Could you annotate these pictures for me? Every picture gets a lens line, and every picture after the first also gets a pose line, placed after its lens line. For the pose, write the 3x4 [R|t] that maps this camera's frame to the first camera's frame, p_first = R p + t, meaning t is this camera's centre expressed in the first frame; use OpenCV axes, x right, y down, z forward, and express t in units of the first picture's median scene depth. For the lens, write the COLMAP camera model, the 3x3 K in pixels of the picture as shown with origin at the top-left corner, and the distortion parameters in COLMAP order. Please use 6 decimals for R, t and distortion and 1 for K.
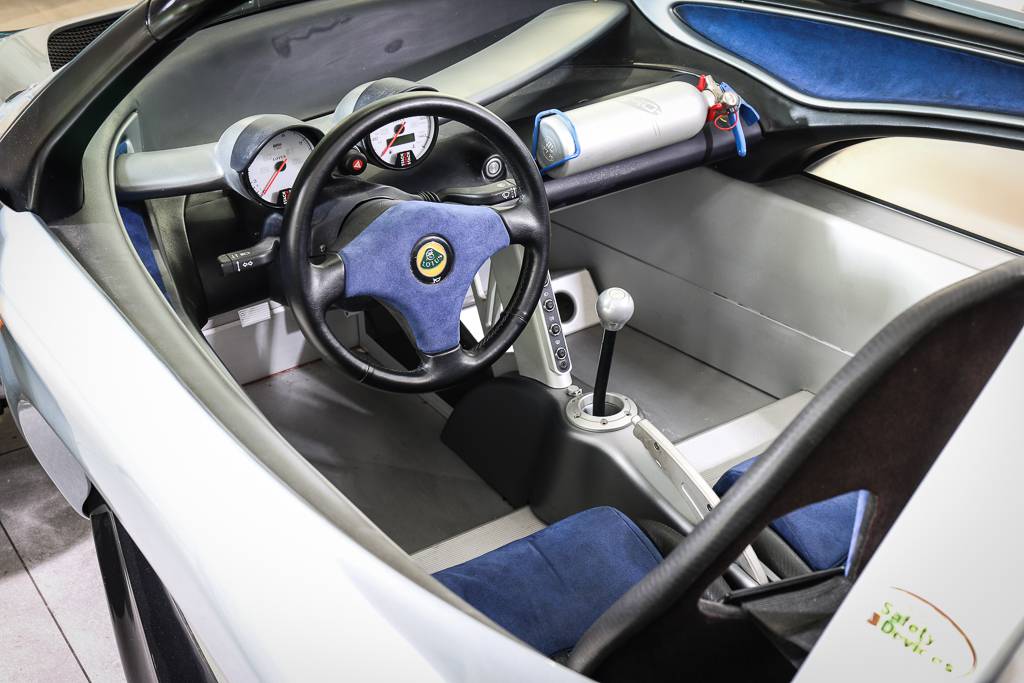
lens RADIAL K [[1643.8, 0, 512.0], [0, 1643.8, 341.5], [0, 0, 1]] dist [-0.006226, -0.016219]
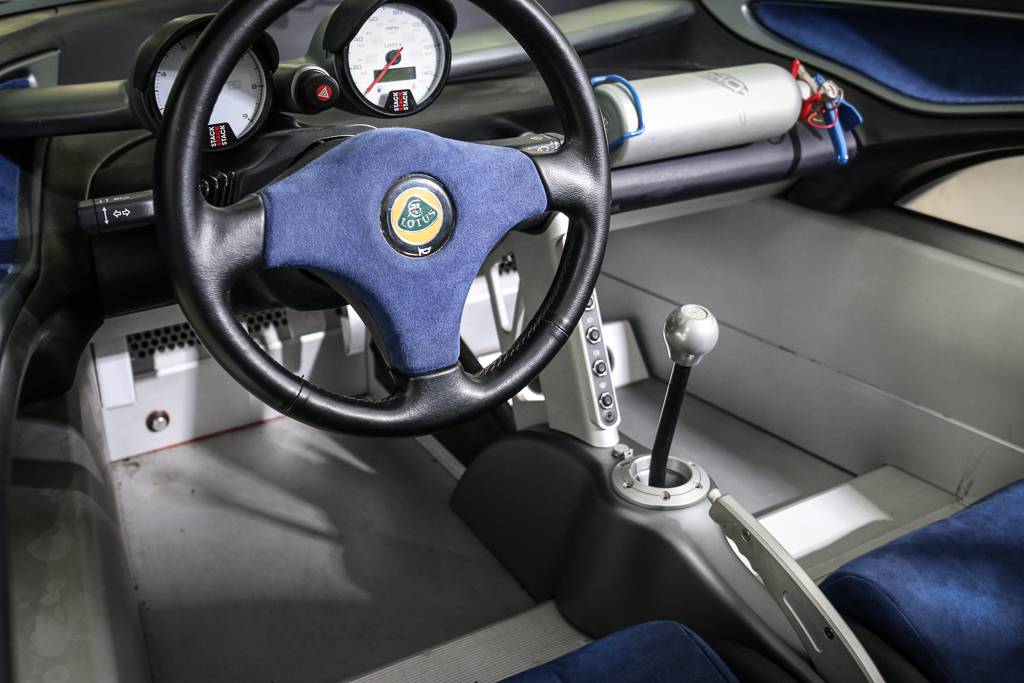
lens RADIAL K [[1172.7, 0, 512.0], [0, 1172.7, 341.5], [0, 0, 1]] dist [-0.094938, 0.007005]
pose [[0.998694, 0.044320, -0.025415, -0.000844], [-0.046039, 0.996372, -0.071573, 0.021549], [0.022151, 0.072650, 0.997112, 0.487185]]
